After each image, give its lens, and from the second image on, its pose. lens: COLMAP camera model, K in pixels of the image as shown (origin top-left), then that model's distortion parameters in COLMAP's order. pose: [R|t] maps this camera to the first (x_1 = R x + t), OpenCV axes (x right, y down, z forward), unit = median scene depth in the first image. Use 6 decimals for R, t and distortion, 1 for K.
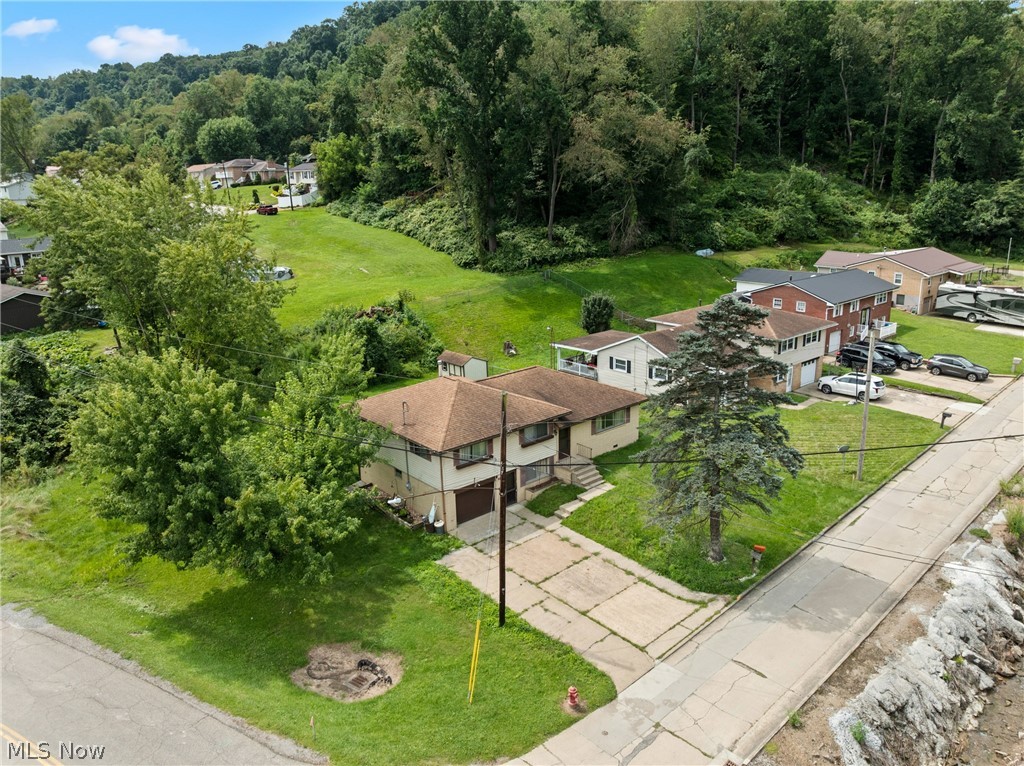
lens RADIAL K [[729.7, 0, 515.4], [0, 729.7, 384.1], [0, 0, 1]] dist [-0.031821, 0.004750]
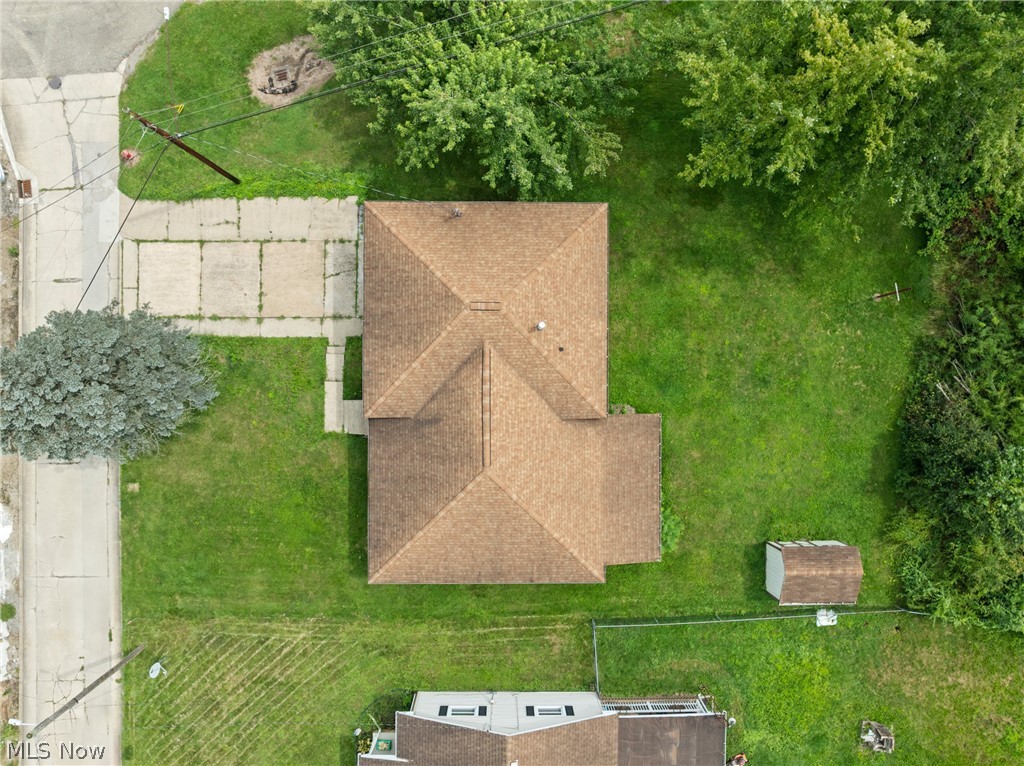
lens RADIAL K [[729.7, 0, 512.6], [0, 729.7, 382.2], [0, 0, 1]] dist [-0.031821, 0.004750]
pose [[-0.655420, 0.755252, -0.004349, -0.046349], [-0.213996, -0.180181, 0.960073, -0.749411], [0.724314, 0.630182, 0.279715, 0.924676]]
